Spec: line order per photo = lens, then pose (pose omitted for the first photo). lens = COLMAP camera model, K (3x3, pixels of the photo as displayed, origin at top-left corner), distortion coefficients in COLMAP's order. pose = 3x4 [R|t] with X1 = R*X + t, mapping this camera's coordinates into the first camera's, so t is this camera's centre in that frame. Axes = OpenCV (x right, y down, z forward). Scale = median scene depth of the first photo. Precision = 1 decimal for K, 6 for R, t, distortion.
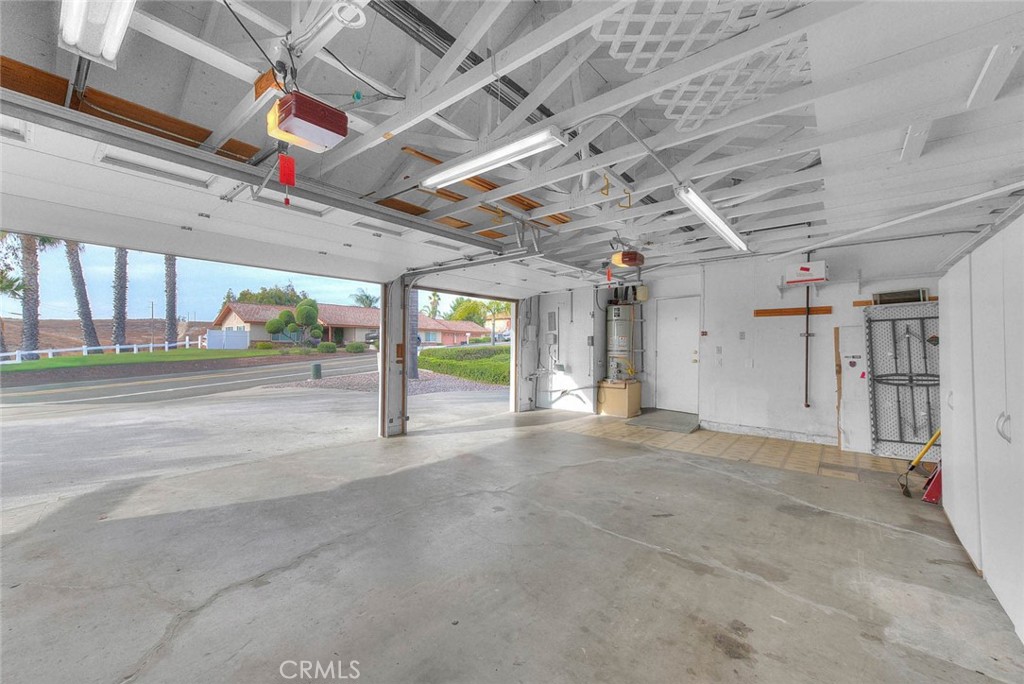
lens RADIAL K [[407.7, 0, 512.0], [0, 407.7, 342.0], [0, 0, 1]] dist [0.000076, -0.000232]
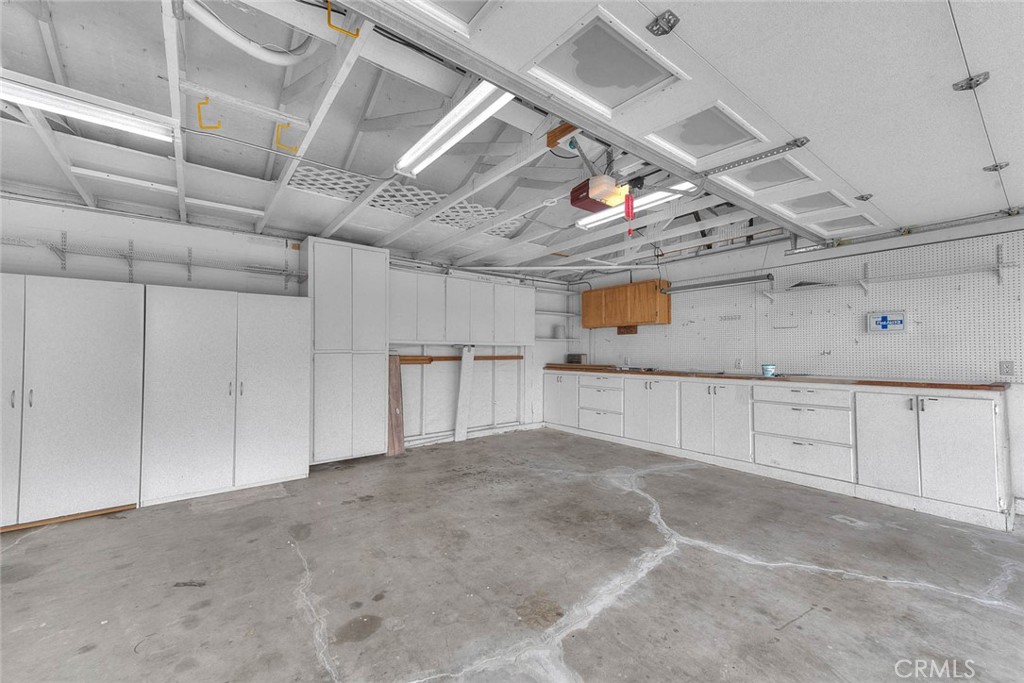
lens RADIAL K [[407.7, 0, 512.0], [0, 407.7, 341.5], [0, 0, 1]] dist [0.000076, -0.000232]
pose [[-0.977964, -0.002848, 0.208754, -0.347236], [-0.010378, 0.999334, -0.034984, 0.021310], [-0.208515, -0.036380, -0.977342, 1.689228]]
